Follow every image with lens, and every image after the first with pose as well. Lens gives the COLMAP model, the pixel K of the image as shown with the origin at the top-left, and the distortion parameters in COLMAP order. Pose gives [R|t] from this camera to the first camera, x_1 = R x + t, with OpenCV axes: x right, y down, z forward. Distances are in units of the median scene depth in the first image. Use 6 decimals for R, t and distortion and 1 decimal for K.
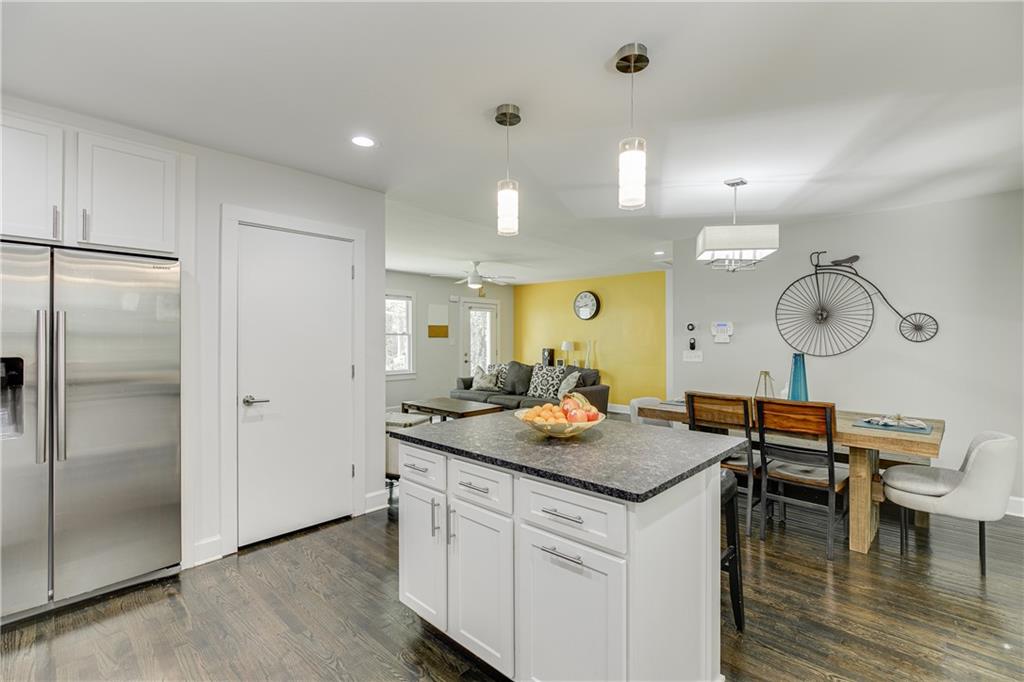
lens RADIAL K [[467.9, 0, 517.8], [0, 467.9, 338.7], [0, 0, 1]] dist [-0.014431, 0.006256]
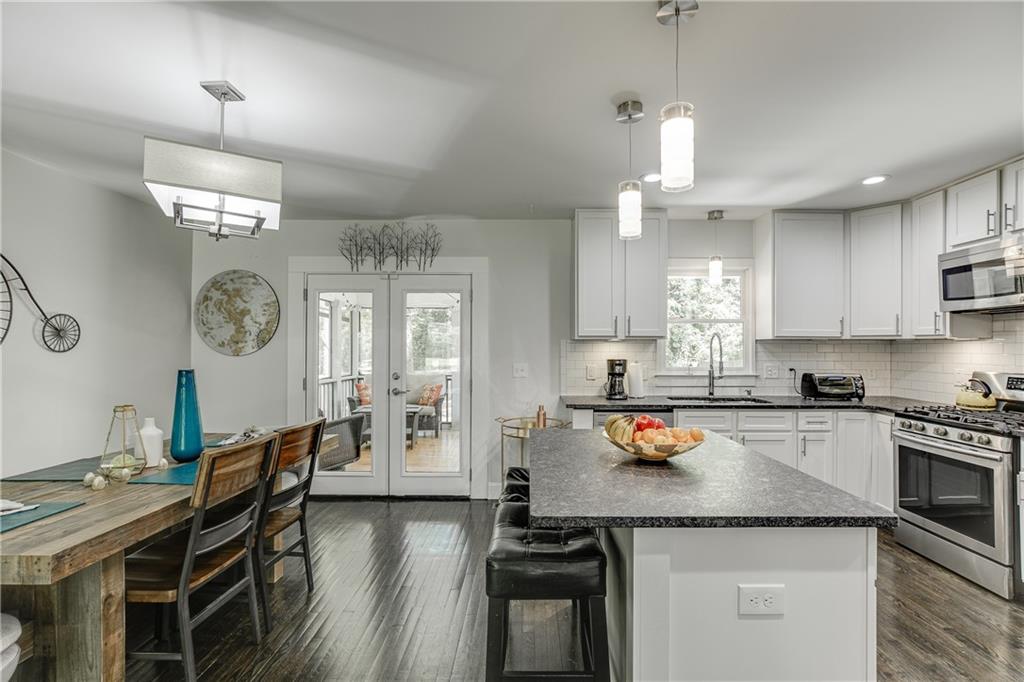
lens RADIAL K [[467.9, 0, 521.7], [0, 467.9, 347.1], [0, 0, 1]] dist [-0.014431, 0.006256]
pose [[-0.674065, -0.001688, 0.738670, -0.160829], [-0.000461, 0.999998, 0.001865, -0.002326], [-0.738672, 0.000916, -0.674065, 0.753599]]
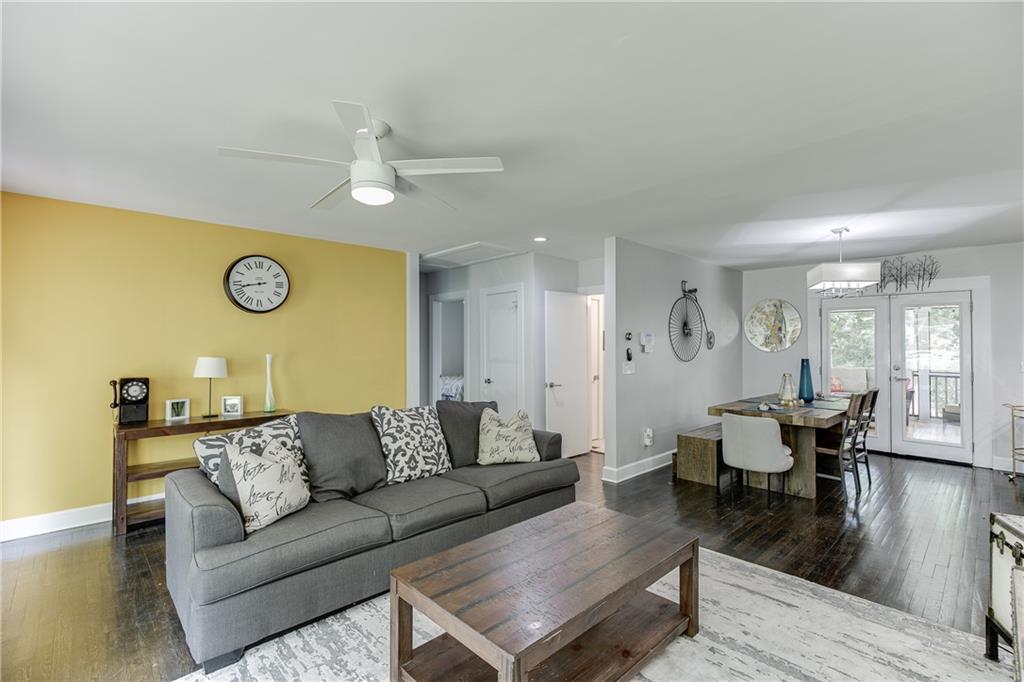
lens RADIAL K [[467.9, 0, 515.5], [0, 467.9, 335.5], [0, 0, 1]] dist [-0.014431, 0.006256]
pose [[0.049074, 0.012721, 0.998714, -0.589361], [0.002277, 0.999915, -0.012848, -0.015836], [-0.998793, 0.002904, 0.049041, 1.242055]]
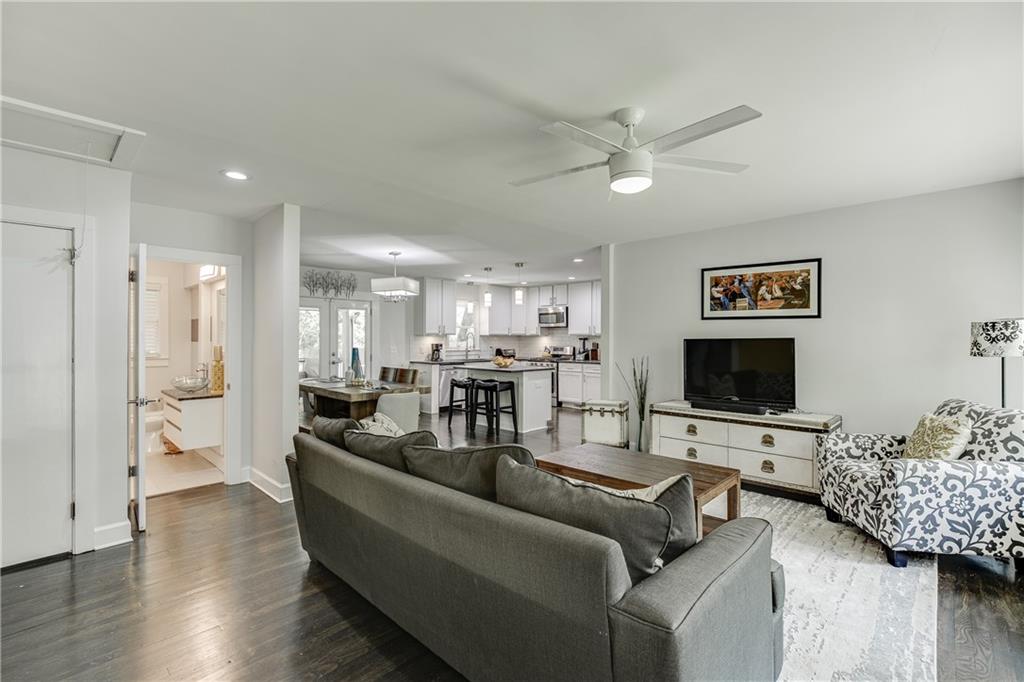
lens RADIAL K [[467.9, 0, 513.3], [0, 467.9, 337.9], [0, 0, 1]] dist [-0.014431, 0.006256]
pose [[-0.999438, -0.003024, 0.033379, -0.038763], [-0.002942, 0.999993, 0.002490, -0.007621], [-0.033386, 0.002390, -0.999440, 1.872884]]
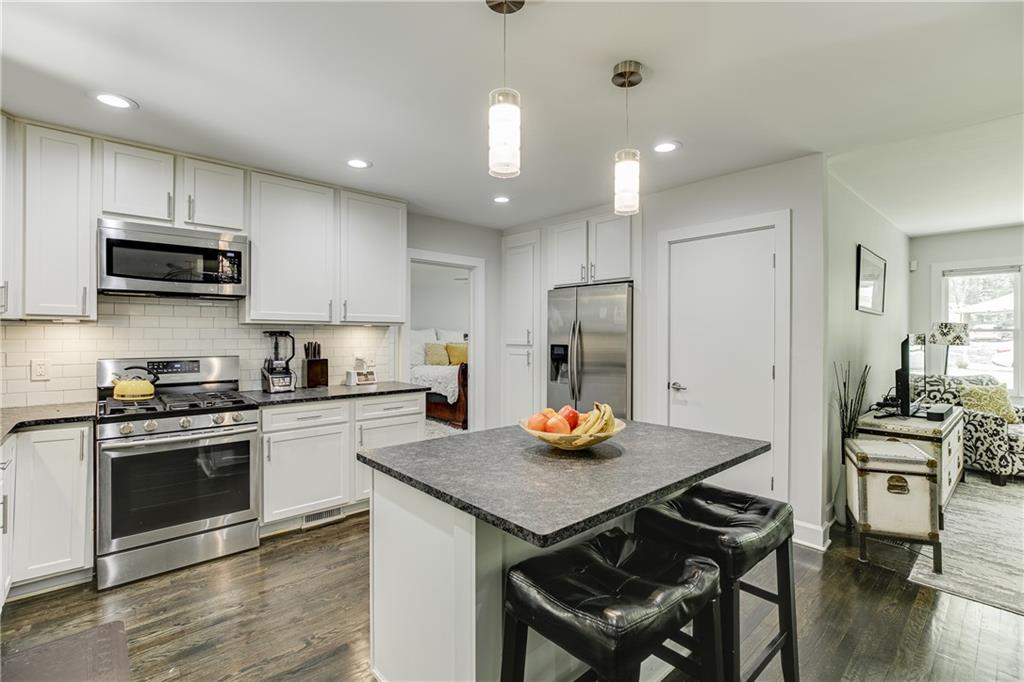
lens RADIAL K [[467.9, 0, 514.0], [0, 467.9, 338.1], [0, 0, 1]] dist [-0.014431, 0.006256]
pose [[-0.085508, 0.003099, -0.996333, 0.400655], [-0.004235, 0.999985, 0.003474, 0.002311], [0.996328, 0.004516, -0.085493, 0.408891]]
